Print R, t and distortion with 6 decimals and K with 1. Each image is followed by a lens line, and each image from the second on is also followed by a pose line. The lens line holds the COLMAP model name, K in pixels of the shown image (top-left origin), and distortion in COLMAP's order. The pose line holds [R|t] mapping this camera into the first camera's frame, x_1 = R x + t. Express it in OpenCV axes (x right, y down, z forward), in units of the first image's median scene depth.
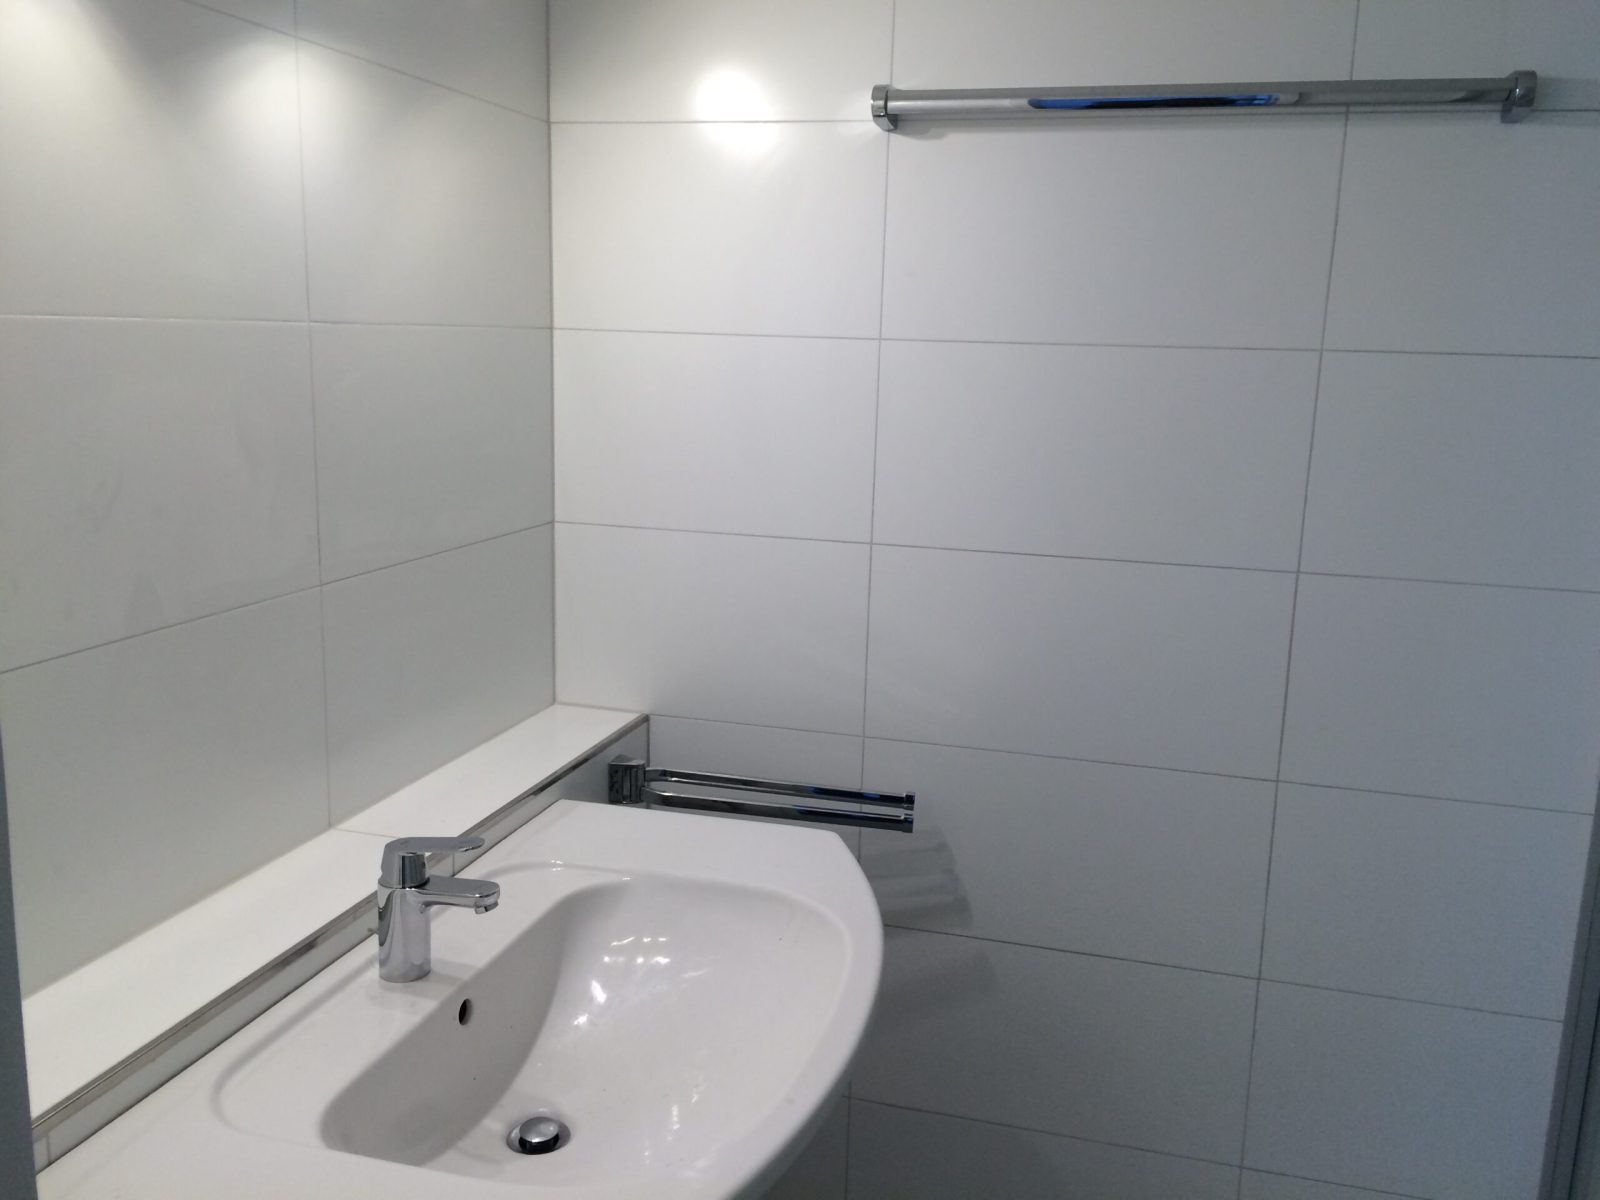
lens RADIAL K [[1355.6, 0, 799.4], [0, 1355.6, 601.5], [0, 0, 1]] dist [0.072633, -0.088994]
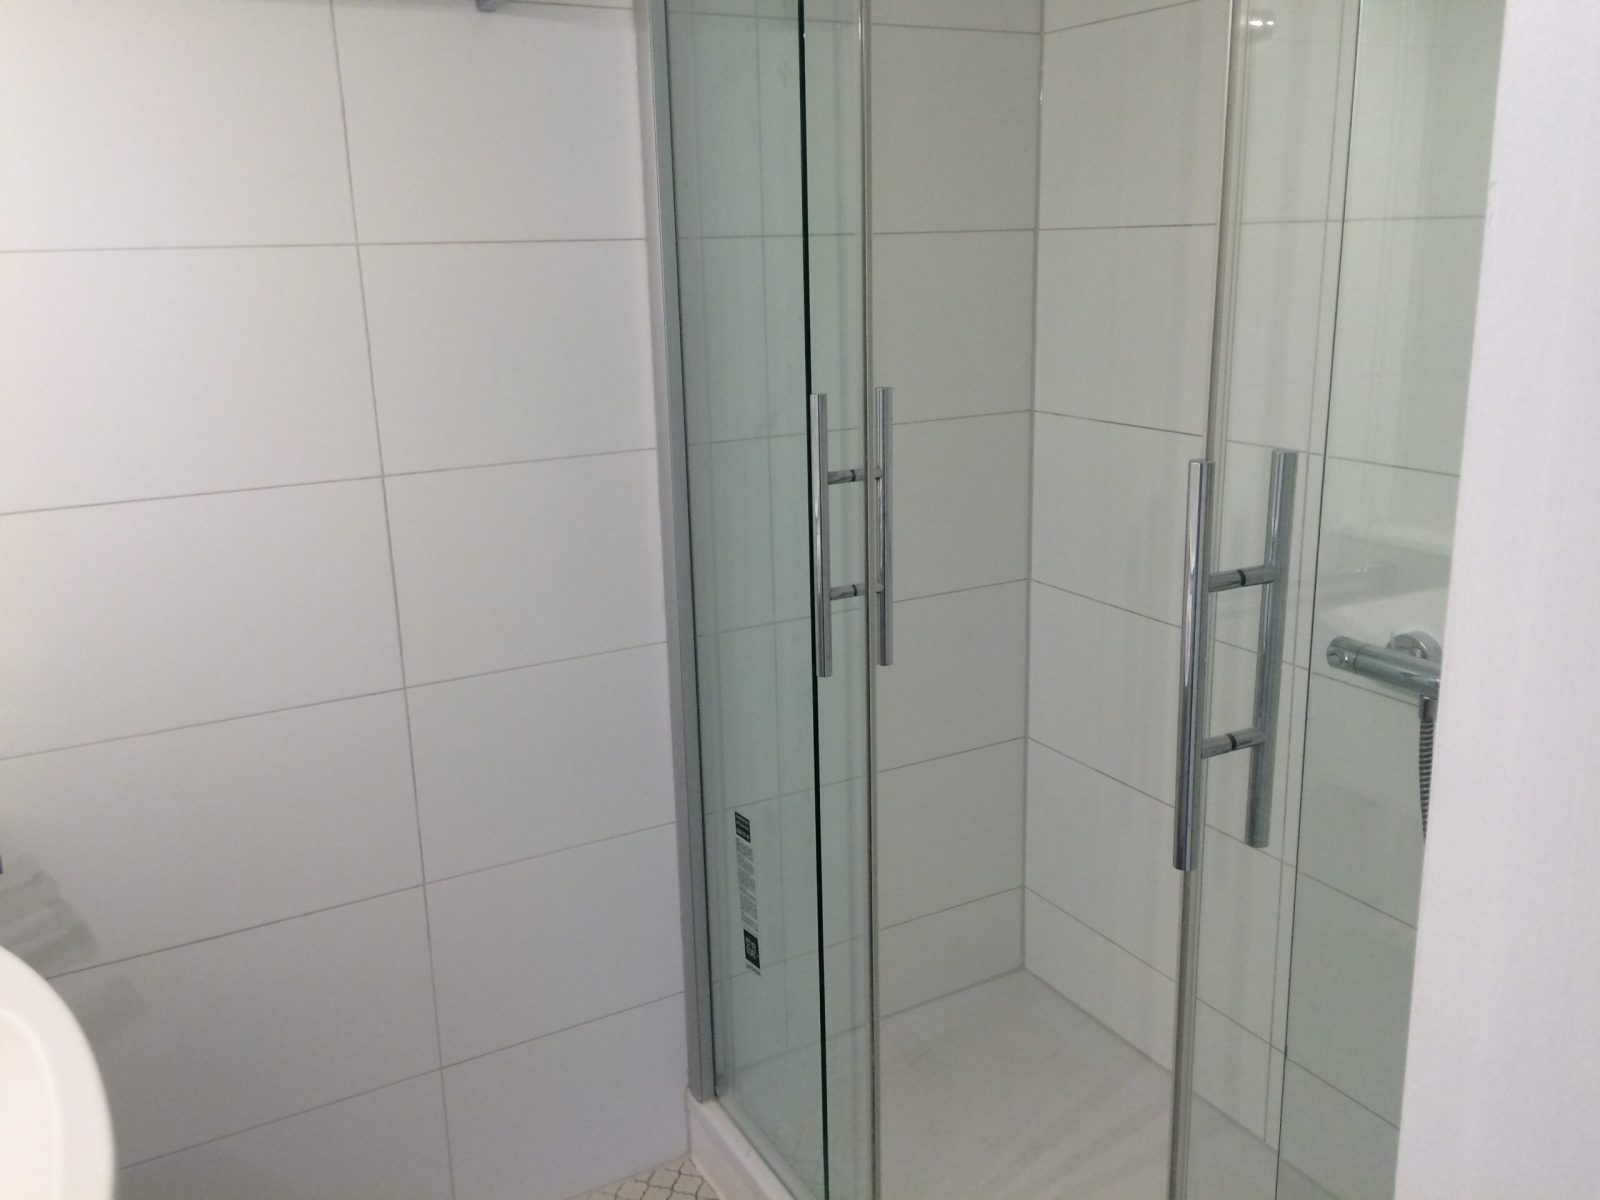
lens RADIAL K [[1355.6, 0, 800.1], [0, 1355.6, 596.0], [0, 0, 1]] dist [0.072633, -0.088994]
pose [[0.716517, -0.225876, 0.659987, -0.081060], [0.180238, 0.973944, 0.137650, -0.017717], [-0.673882, 0.020327, 0.738559, 0.077448]]
